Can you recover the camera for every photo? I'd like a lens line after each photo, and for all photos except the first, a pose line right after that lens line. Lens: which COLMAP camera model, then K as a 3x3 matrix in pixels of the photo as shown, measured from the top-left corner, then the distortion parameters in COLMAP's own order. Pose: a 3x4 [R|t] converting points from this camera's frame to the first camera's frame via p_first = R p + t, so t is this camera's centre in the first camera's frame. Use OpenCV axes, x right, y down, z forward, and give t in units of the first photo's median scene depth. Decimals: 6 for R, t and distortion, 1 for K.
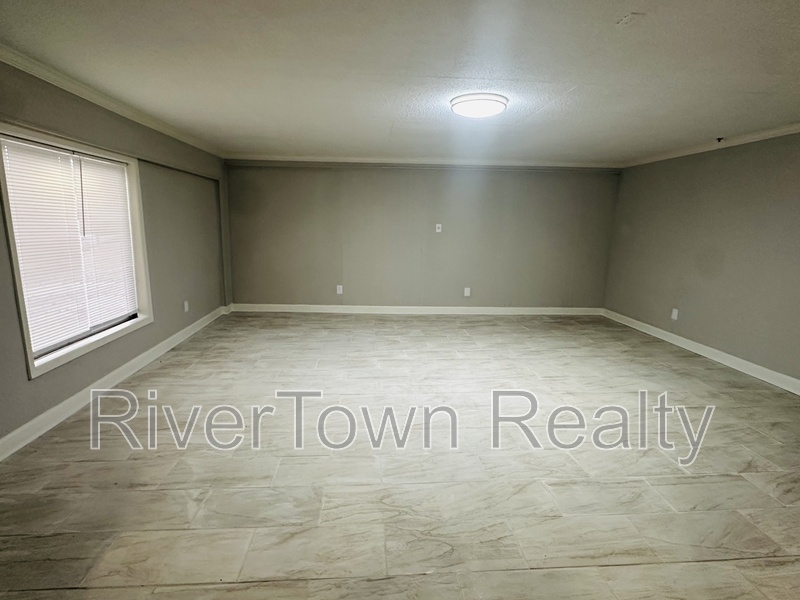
lens RADIAL K [[430.4, 0, 400.0], [0, 430.4, 300.0], [0, 0, 1]] dist [0.000871, -0.000069]
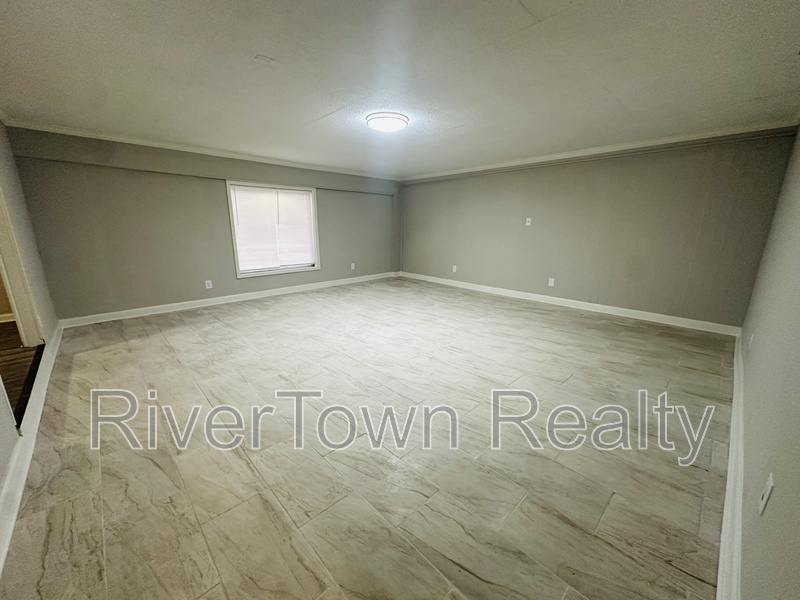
lens RADIAL K [[324.3, 0, 400.0], [0, 324.3, 300.0], [0, 0, 1]] dist [-0.006093, 0.000077]
pose [[0.629925, 0.161073, -0.759770, 1.069280], [-0.132695, 0.986194, 0.099059, -0.010981], [0.765237, 0.038418, 0.642602, 0.411250]]
